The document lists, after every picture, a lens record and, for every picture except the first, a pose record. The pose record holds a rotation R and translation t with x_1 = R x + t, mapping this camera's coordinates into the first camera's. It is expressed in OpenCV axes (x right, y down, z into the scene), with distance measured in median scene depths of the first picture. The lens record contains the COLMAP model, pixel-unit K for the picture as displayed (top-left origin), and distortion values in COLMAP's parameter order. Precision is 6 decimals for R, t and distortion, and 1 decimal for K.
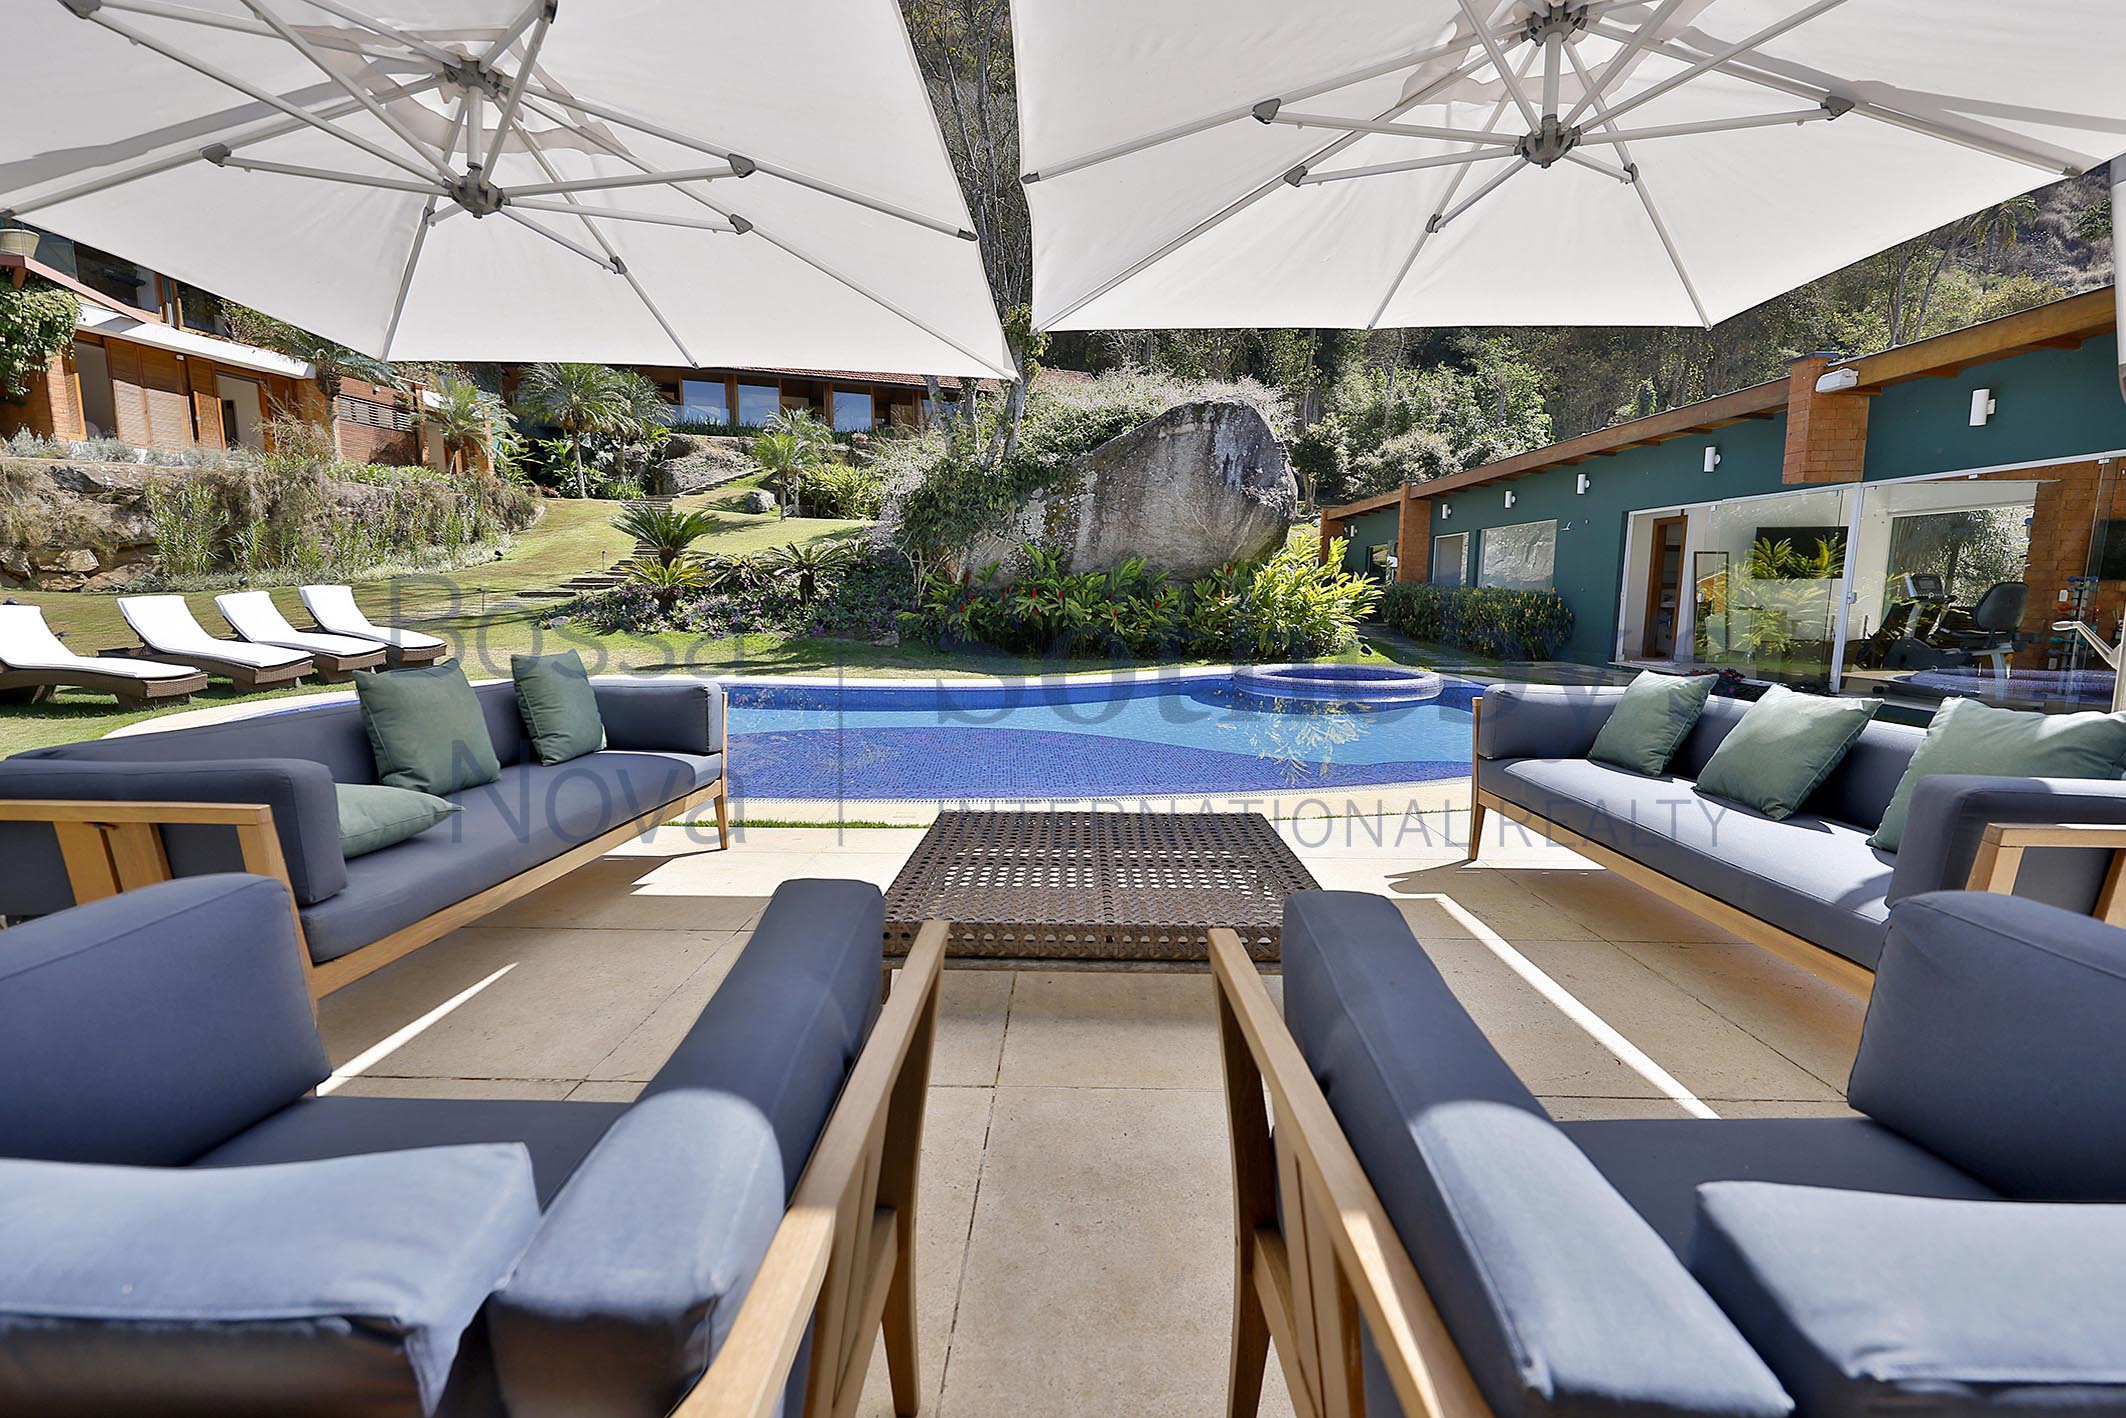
lens RADIAL K [[908.0, 0, 1058.6], [0, 908.0, 707.1], [0, 0, 1]] dist [-0.000138, -0.000673]
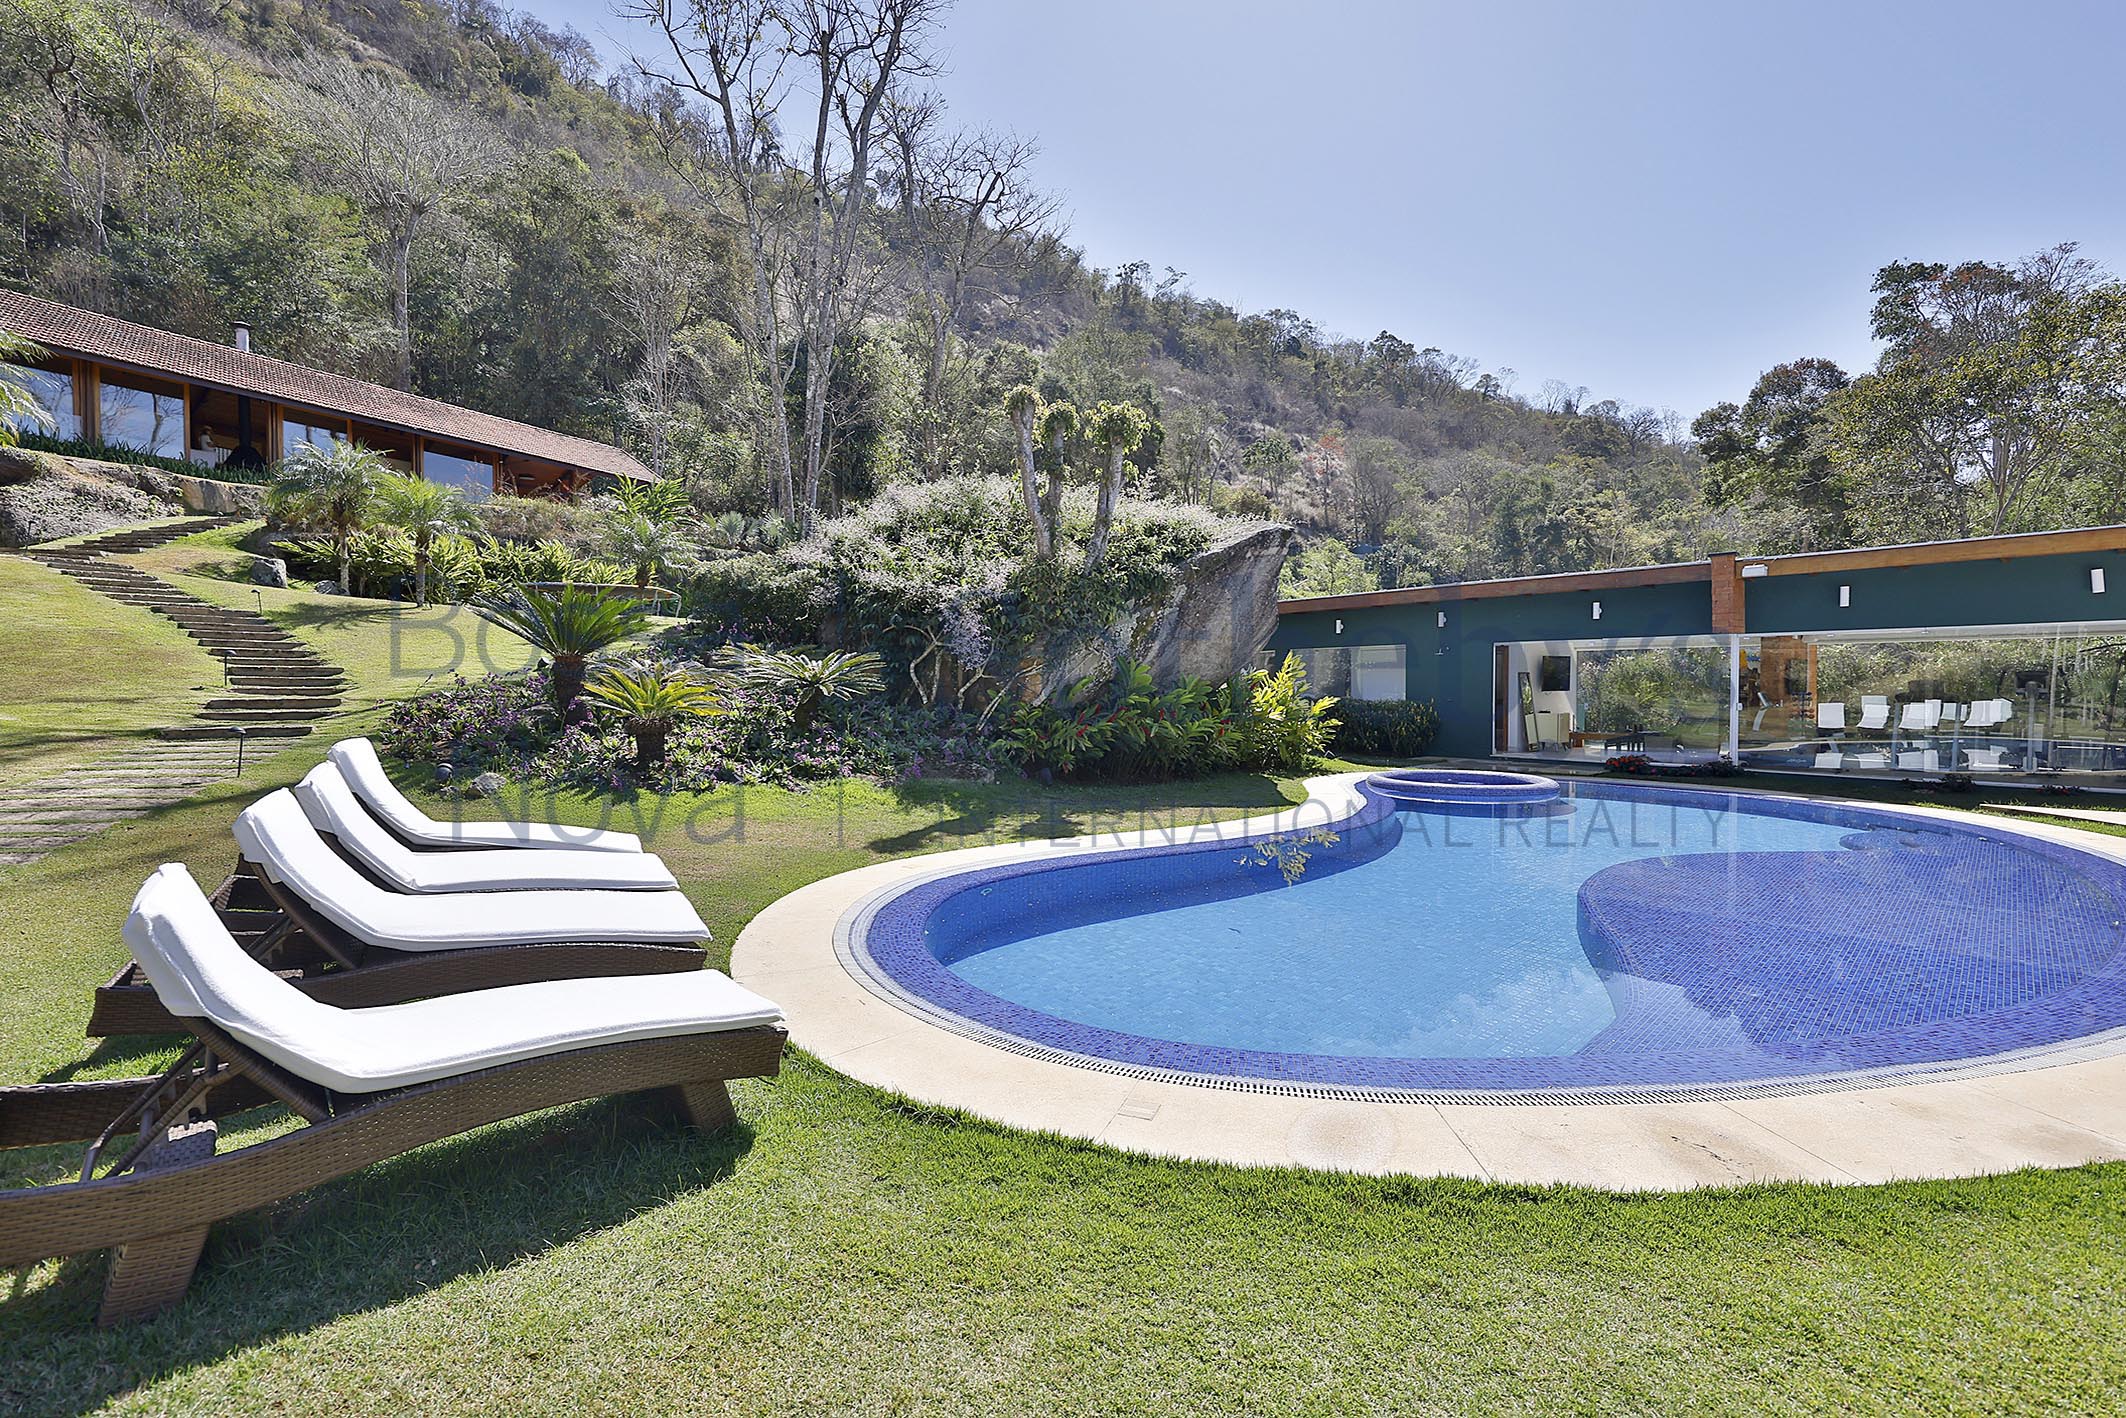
lens RADIAL K [[908.0, 0, 1056.4], [0, 908.0, 709.9], [0, 0, 1]] dist [-0.000138, -0.000673]
pose [[0.764621, -0.019893, 0.644173, -0.636996], [0.091127, 0.992818, -0.077507, -0.063389], [-0.638005, 0.117965, 0.760943, 0.351844]]
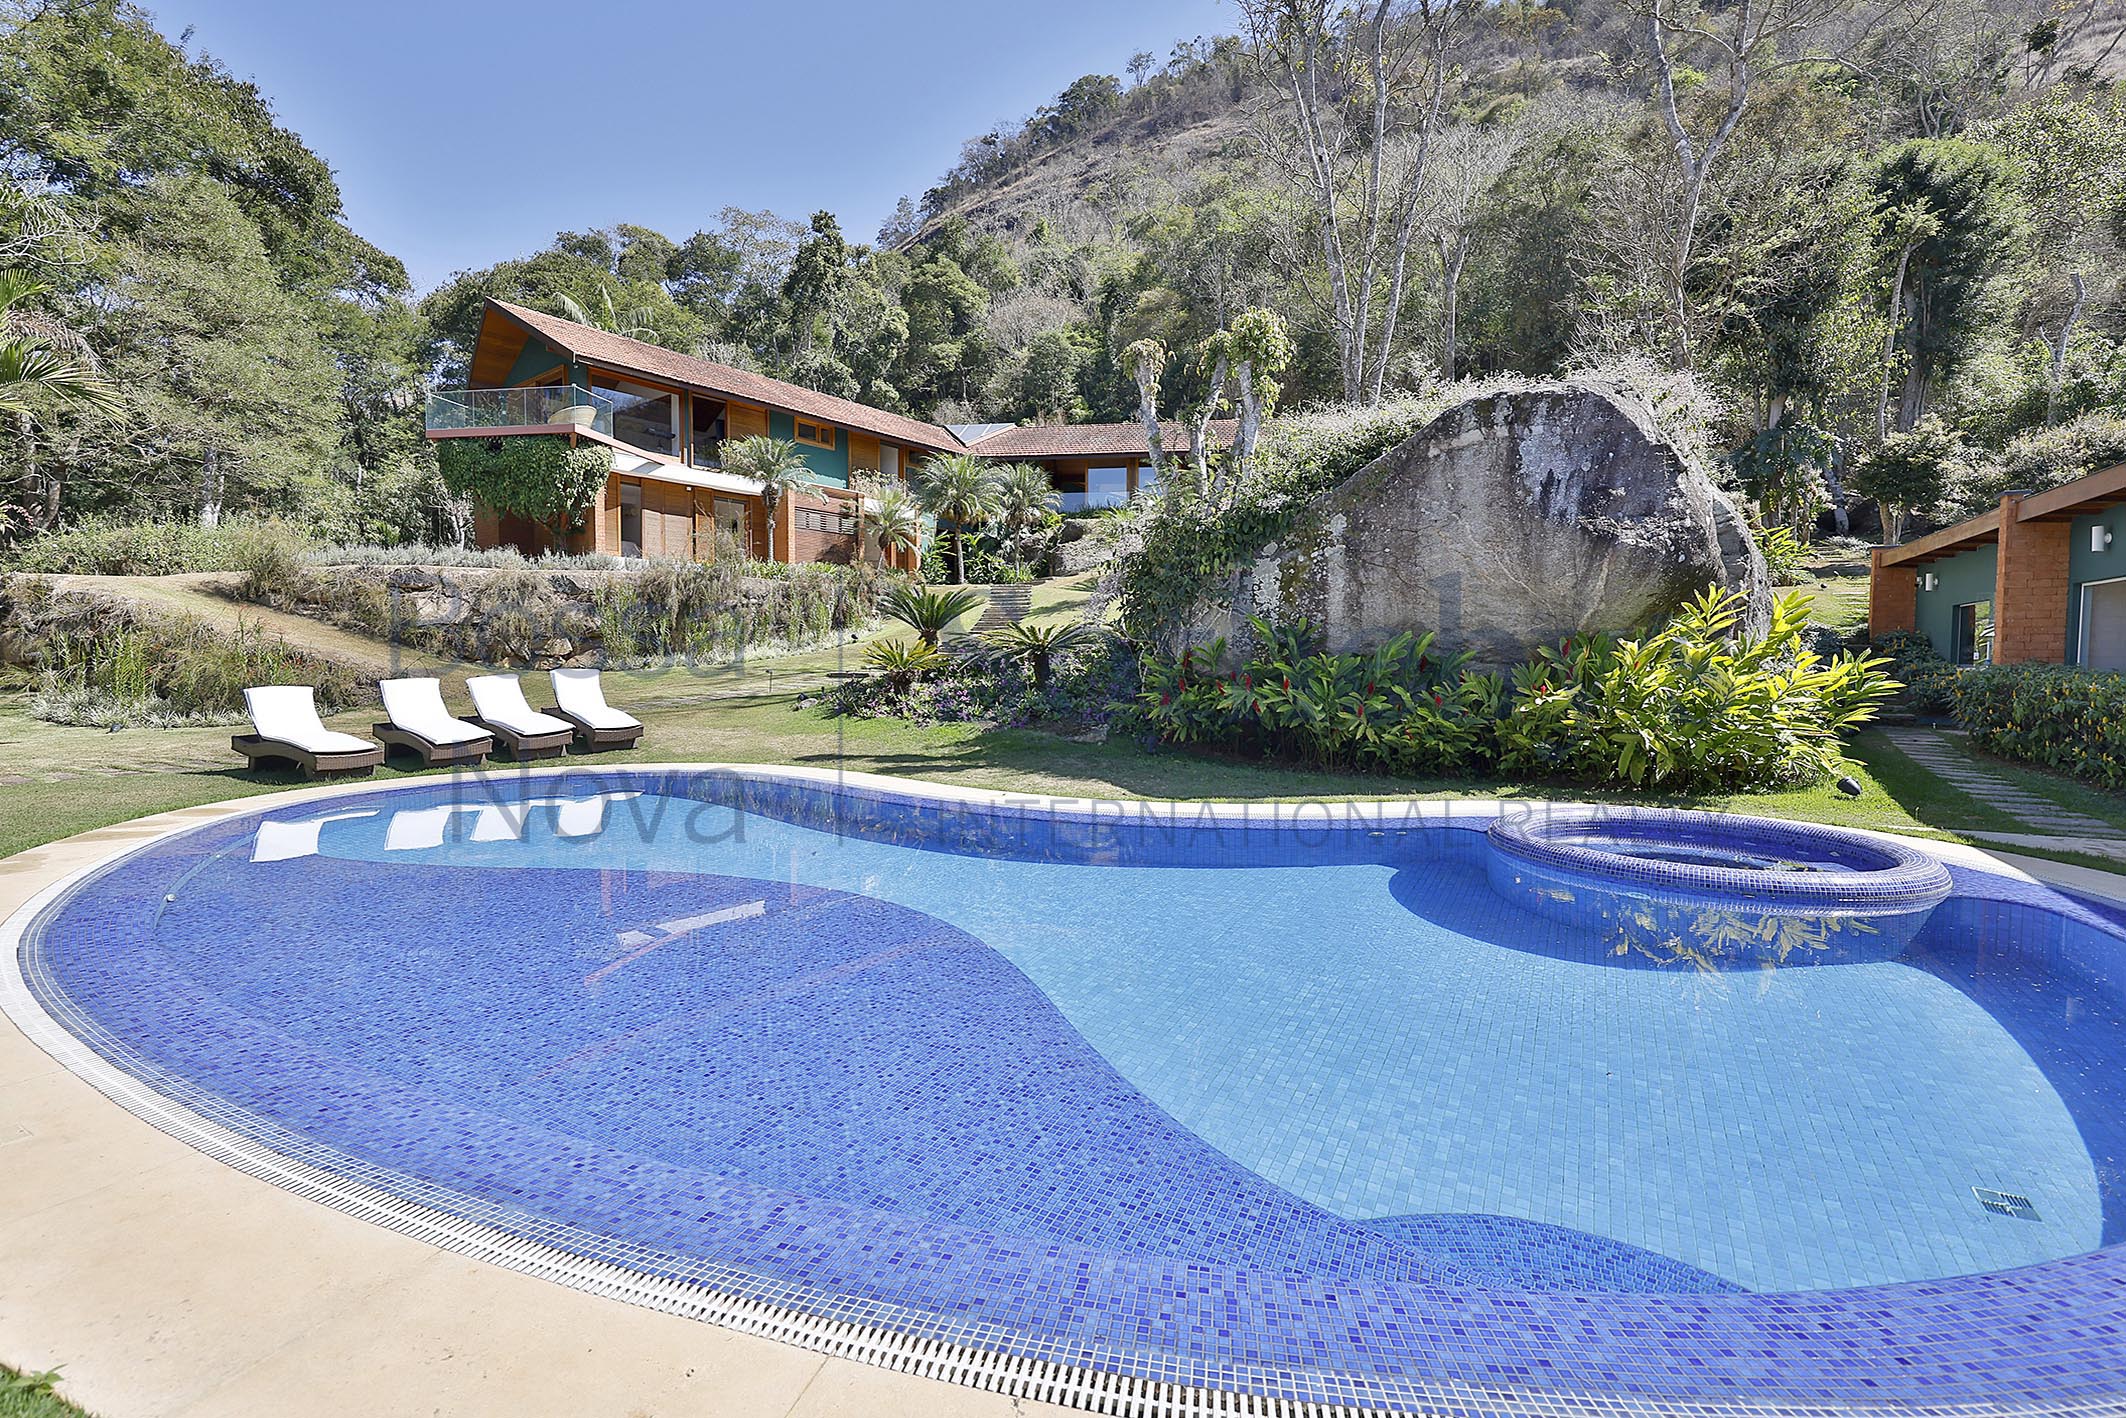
lens RADIAL K [[908.0, 0, 1053.8], [0, 908.0, 702.4], [0, 0, 1]] dist [-0.000138, -0.000673]
pose [[0.864177, 0.022769, -0.502673, 0.194026], [-0.067071, 0.995274, -0.070224, -0.042347], [0.498698, 0.094401, 0.861620, 0.262834]]
